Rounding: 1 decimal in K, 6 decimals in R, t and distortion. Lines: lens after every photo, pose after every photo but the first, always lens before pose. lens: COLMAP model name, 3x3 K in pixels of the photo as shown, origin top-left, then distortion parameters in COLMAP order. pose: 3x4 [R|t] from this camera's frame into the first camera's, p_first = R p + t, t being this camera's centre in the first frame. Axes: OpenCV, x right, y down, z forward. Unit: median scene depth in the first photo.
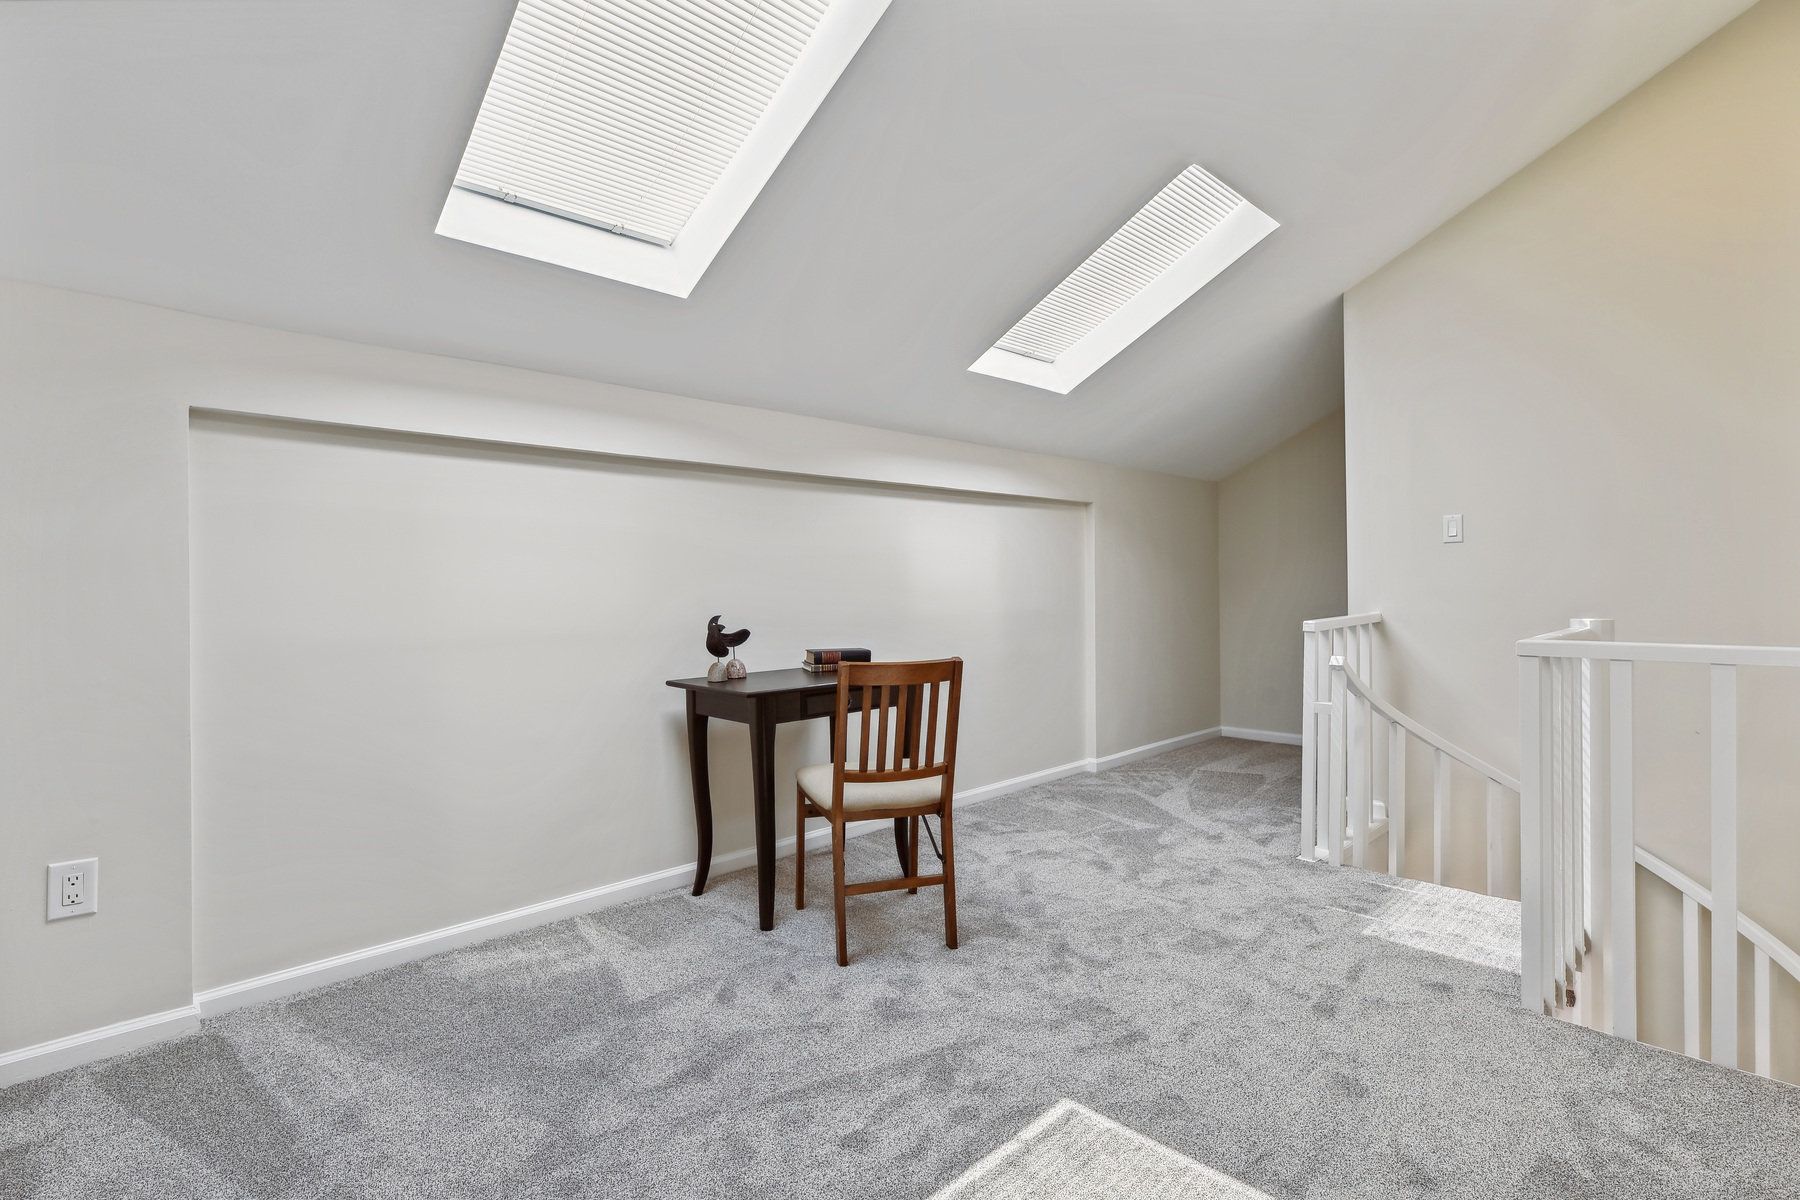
lens RADIAL K [[851.5, 0, 898.7], [0, 851.5, 606.0], [0, 0, 1]] dist [0.001031, -0.000749]
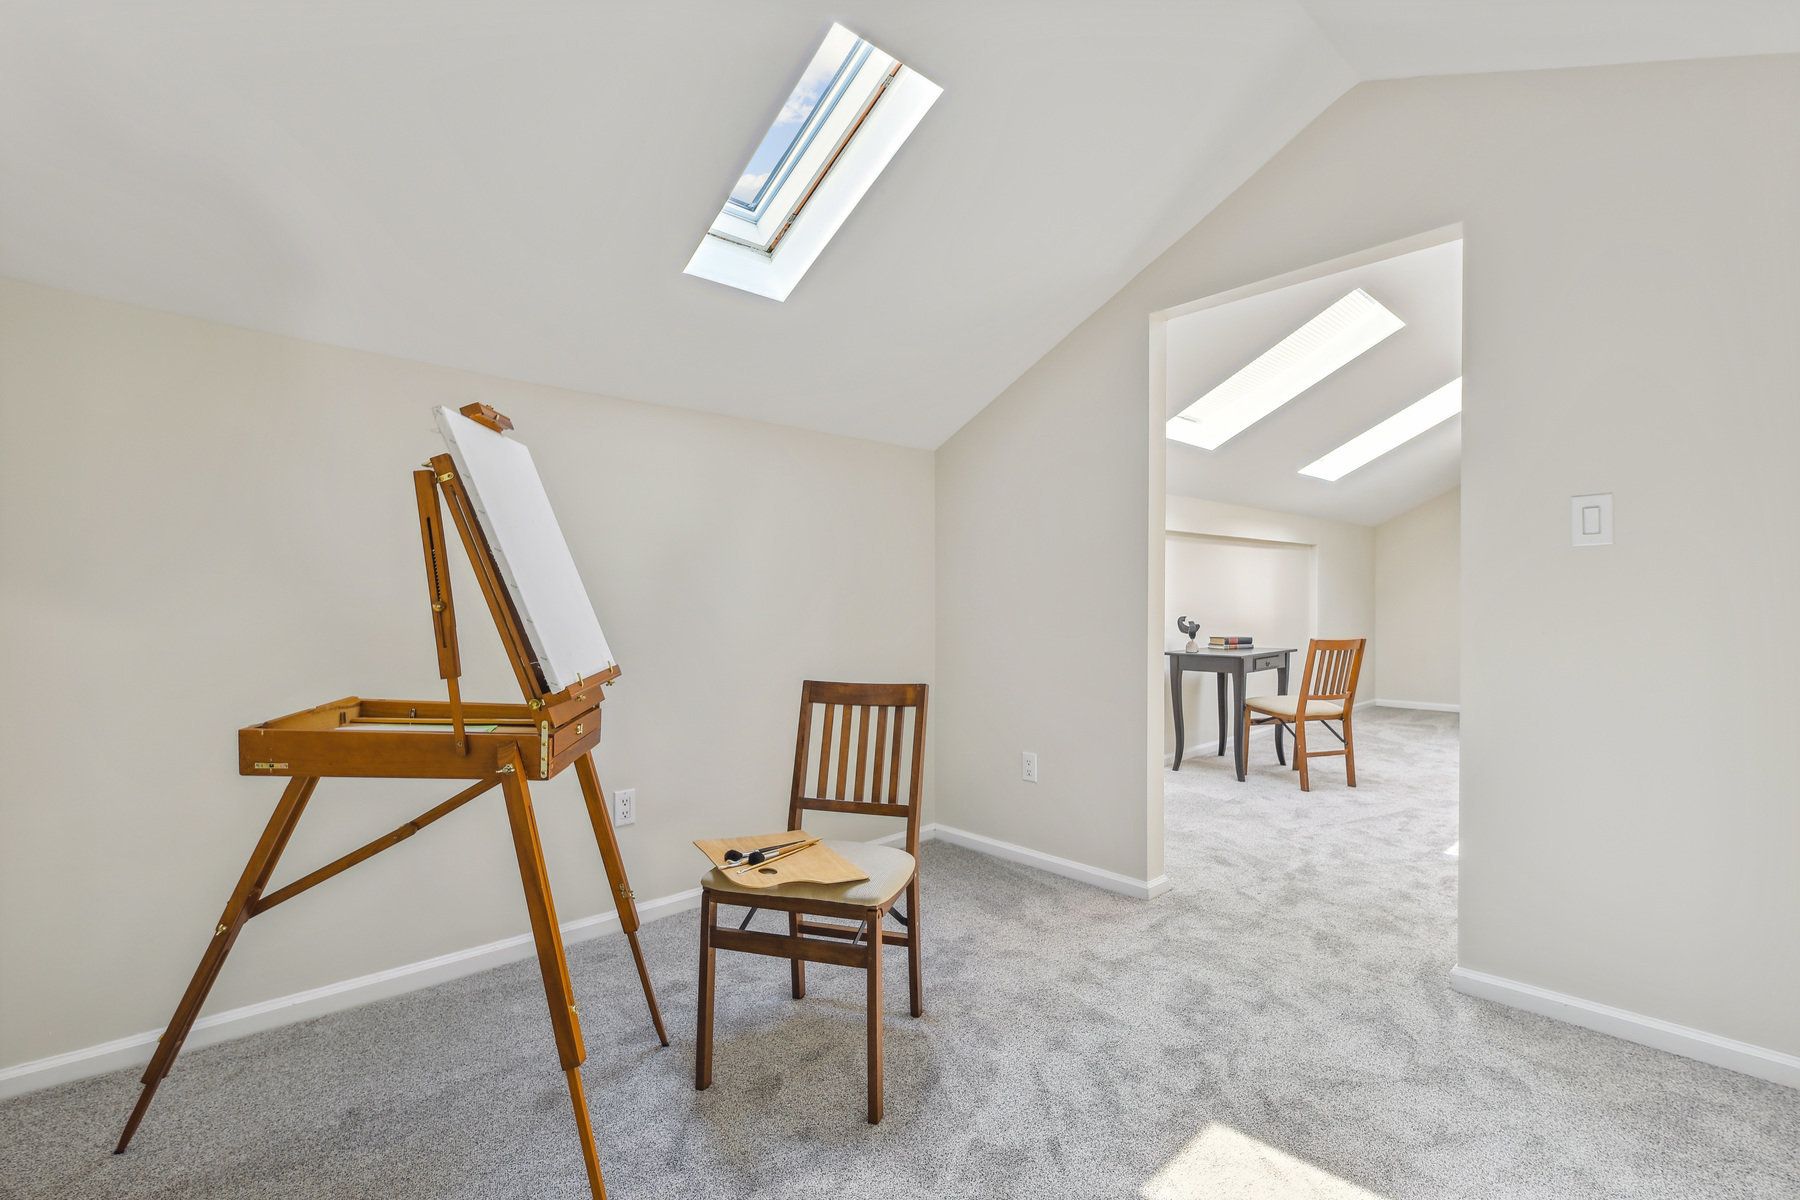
lens RADIAL K [[823.4, 0, 904.1], [0, 823.4, 607.6], [0, 0, 1]] dist [0.004378, 0.000004]
pose [[0.999982, 0.005973, -0.000107, -0.926036], [-0.005974, 0.999948, -0.008247, 0.012614], [0.000058, 0.008247, 0.999966, -0.851186]]
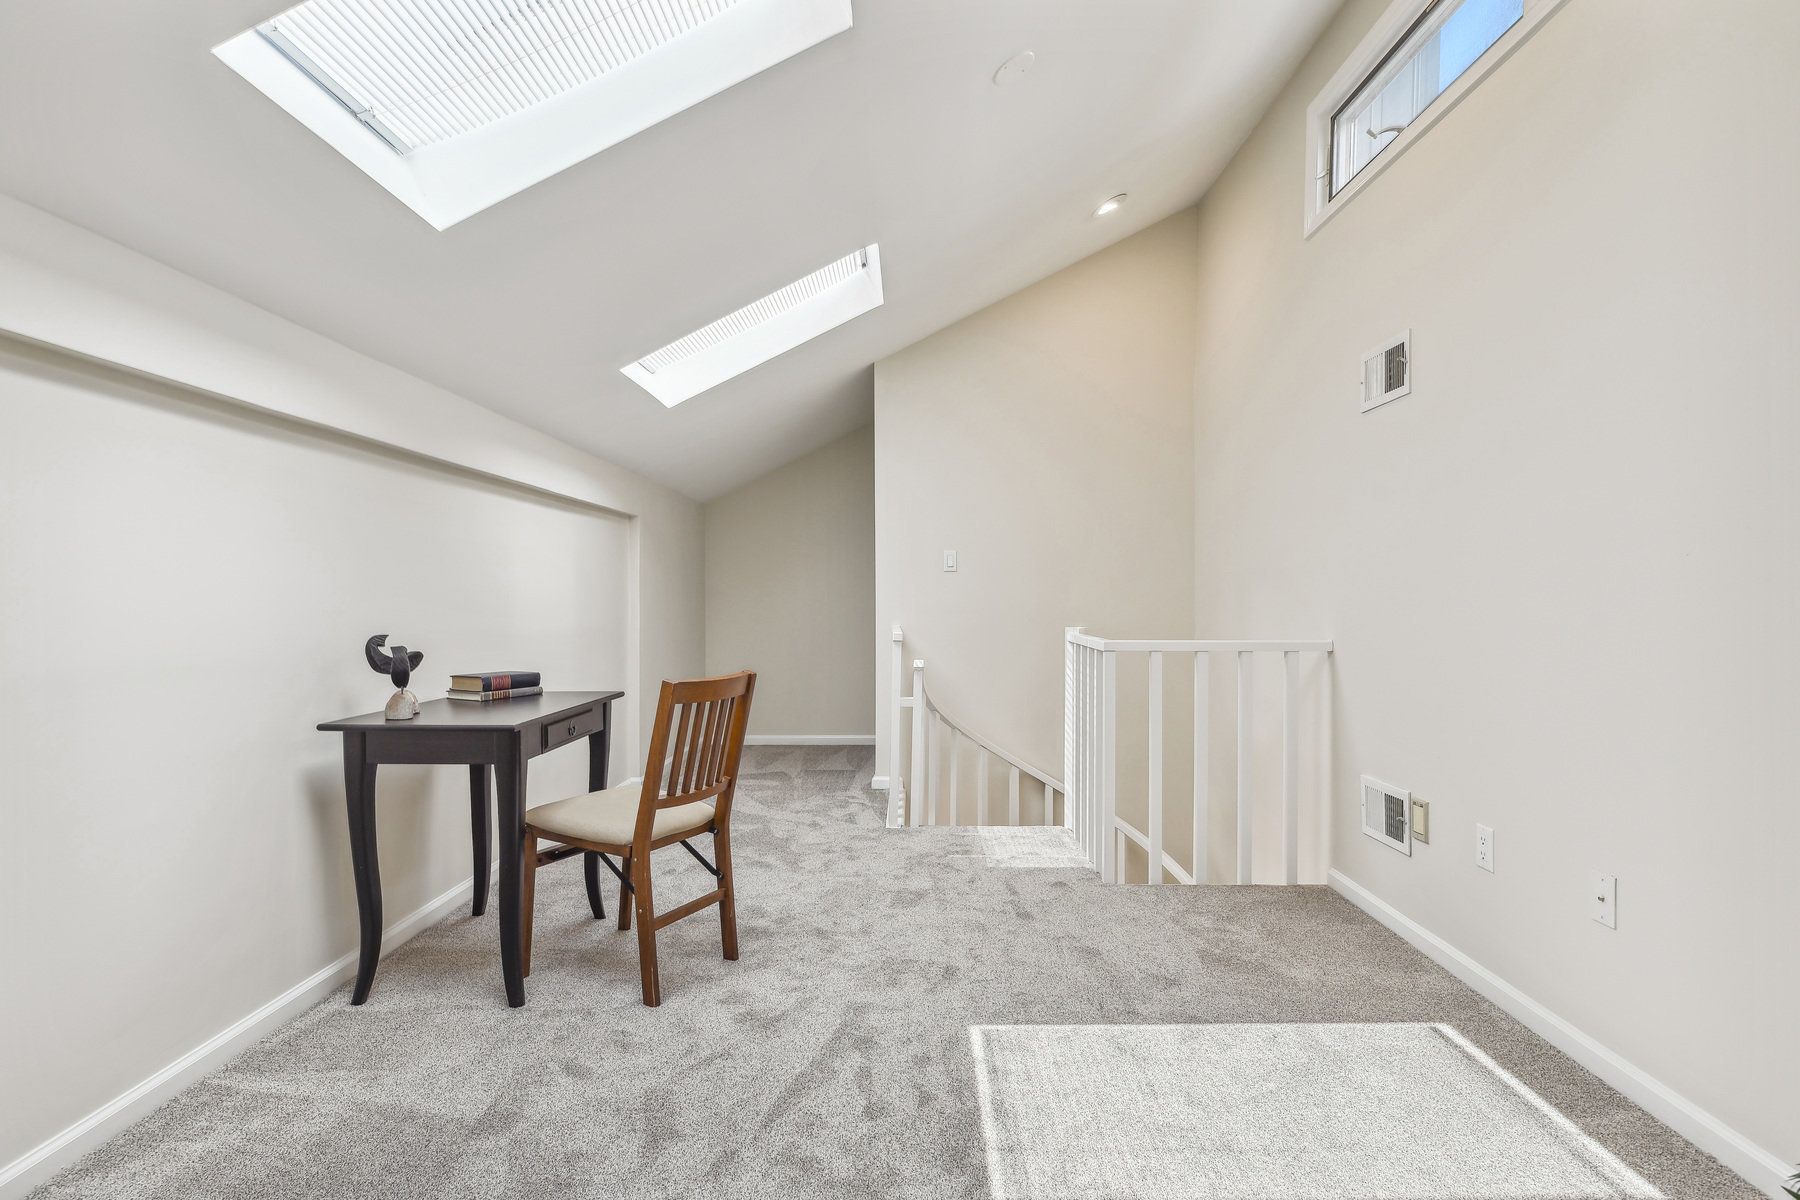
lens RADIAL K [[891.8, 0, 904.8], [0, 891.8, 613.3], [0, 0, 1]] dist [0.003136, 0.000283]
pose [[0.705635, 0.001316, 0.708574, -0.521026], [0.005975, 0.999952, -0.007807, 0.000984], [-0.708550, 0.009743, 0.705593, 0.102537]]
